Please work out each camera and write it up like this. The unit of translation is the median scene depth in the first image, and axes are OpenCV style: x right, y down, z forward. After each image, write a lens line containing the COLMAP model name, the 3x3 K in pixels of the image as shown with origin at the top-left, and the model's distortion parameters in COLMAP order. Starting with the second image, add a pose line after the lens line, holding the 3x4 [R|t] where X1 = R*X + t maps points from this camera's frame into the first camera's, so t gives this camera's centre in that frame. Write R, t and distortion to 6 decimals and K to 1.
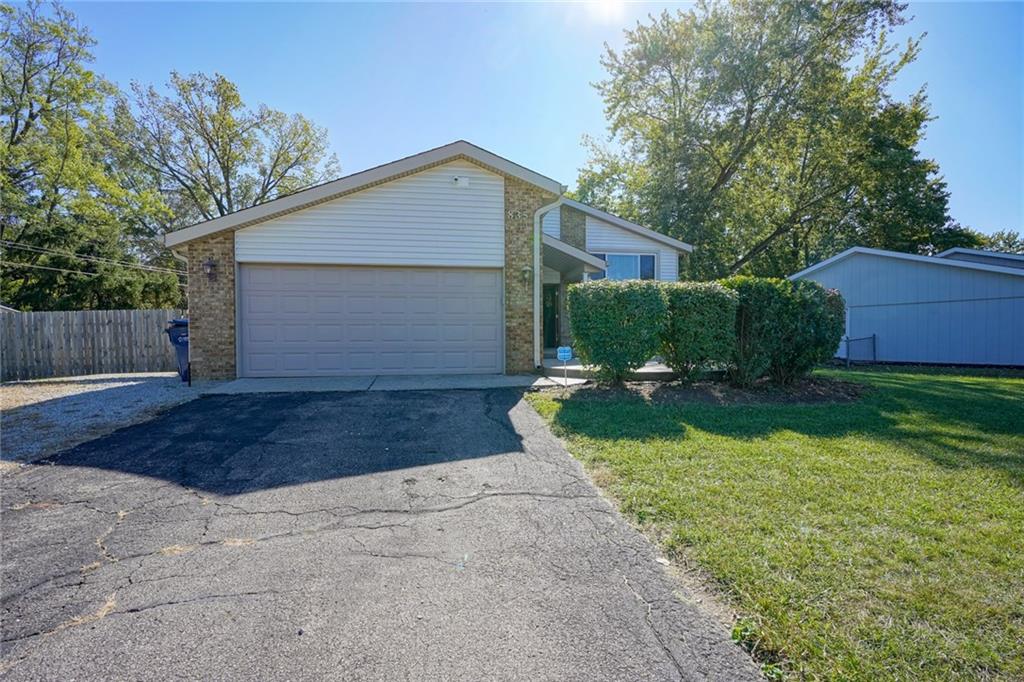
lens RADIAL K [[461.9, 0, 513.1], [0, 461.9, 342.0], [0, 0, 1]] dist [-0.011258, 0.004430]
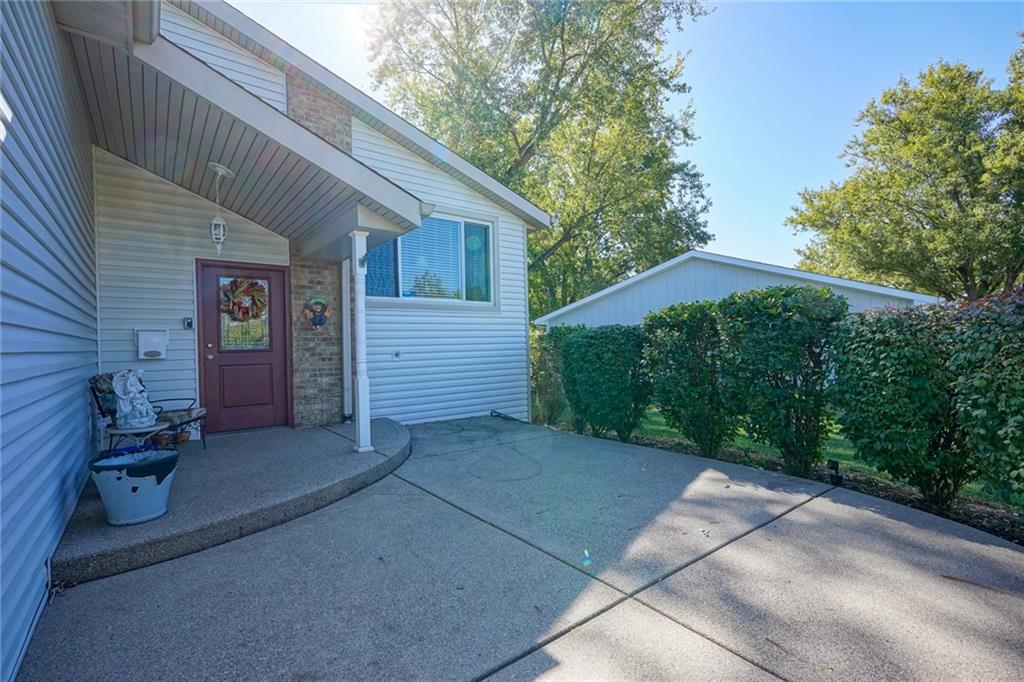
lens RADIAL K [[461.9, 0, 508.2], [0, 461.9, 341.4], [0, 0, 1]] dist [-0.011258, 0.004430]
pose [[0.873437, -0.016169, 0.486668, 0.042468], [0.027311, 0.999502, -0.015809, -0.028965], [-0.486170, 0.027099, 0.873444, 0.325989]]
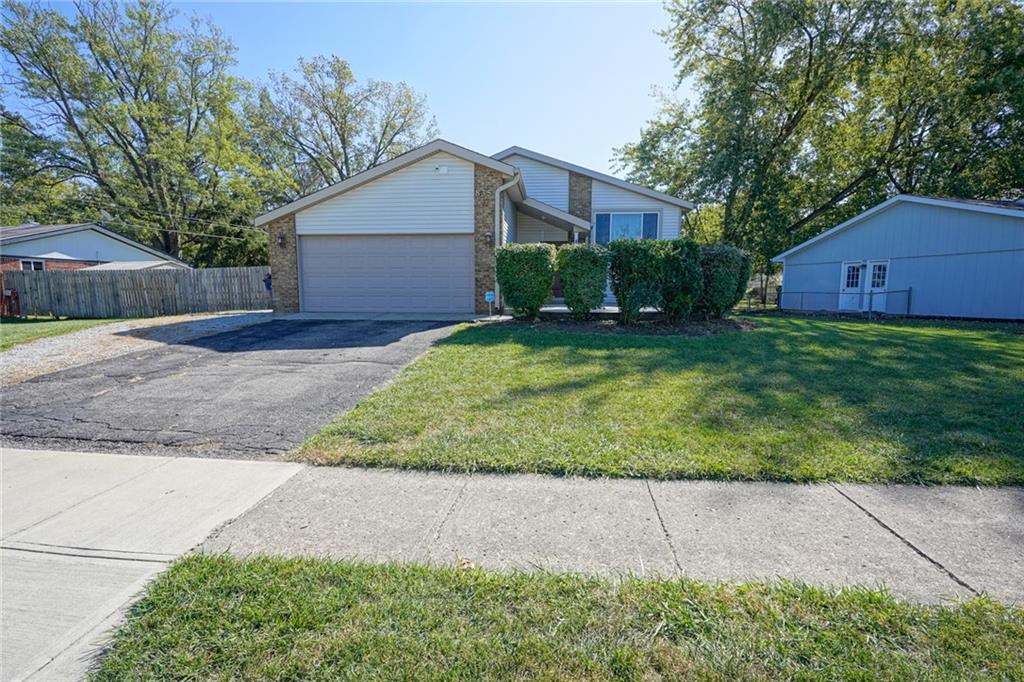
lens RADIAL K [[461.9, 0, 509.3], [0, 461.9, 340.8], [0, 0, 1]] dist [-0.011258, 0.004430]
pose [[0.969305, 0.033025, -0.243634, 0.147078], [-0.009156, 0.995099, 0.098459, 0.005429], [0.245692, -0.093206, 0.964857, -0.103431]]
